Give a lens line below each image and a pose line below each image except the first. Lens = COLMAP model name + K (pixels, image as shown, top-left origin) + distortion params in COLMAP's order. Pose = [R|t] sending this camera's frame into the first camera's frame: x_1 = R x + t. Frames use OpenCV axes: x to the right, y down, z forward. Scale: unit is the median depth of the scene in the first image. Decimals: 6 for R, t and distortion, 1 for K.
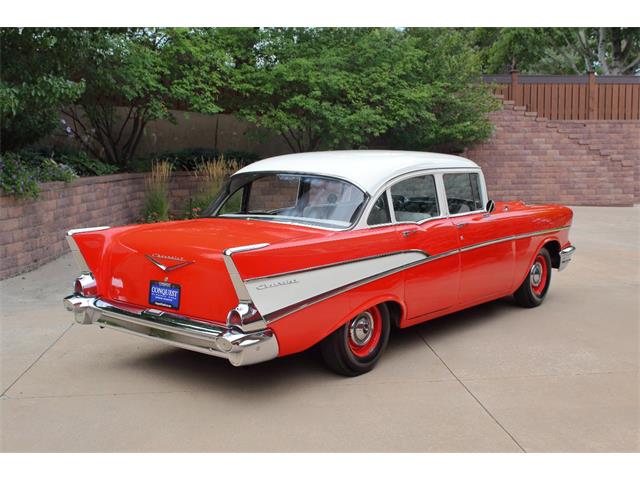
lens RADIAL K [[714.4, 0, 320.0], [0, 714.4, 240.0], [0, 0, 1]] dist [-0.103975, 0.162911]
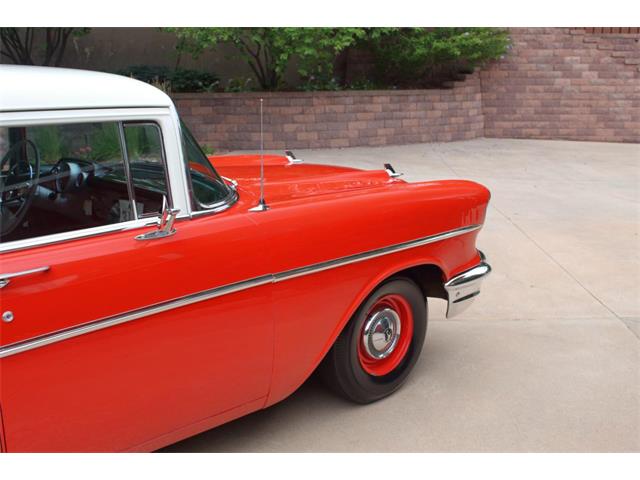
lens RADIAL K [[714.4, 0, 320.0], [0, 714.4, 240.0], [0, 0, 1]] dist [-0.103975, 0.162911]
pose [[0.996536, 0.026440, -0.078852, 0.094443], [-0.017696, 0.993819, 0.109595, -0.020206], [0.081263, -0.107820, 0.990844, 0.169143]]
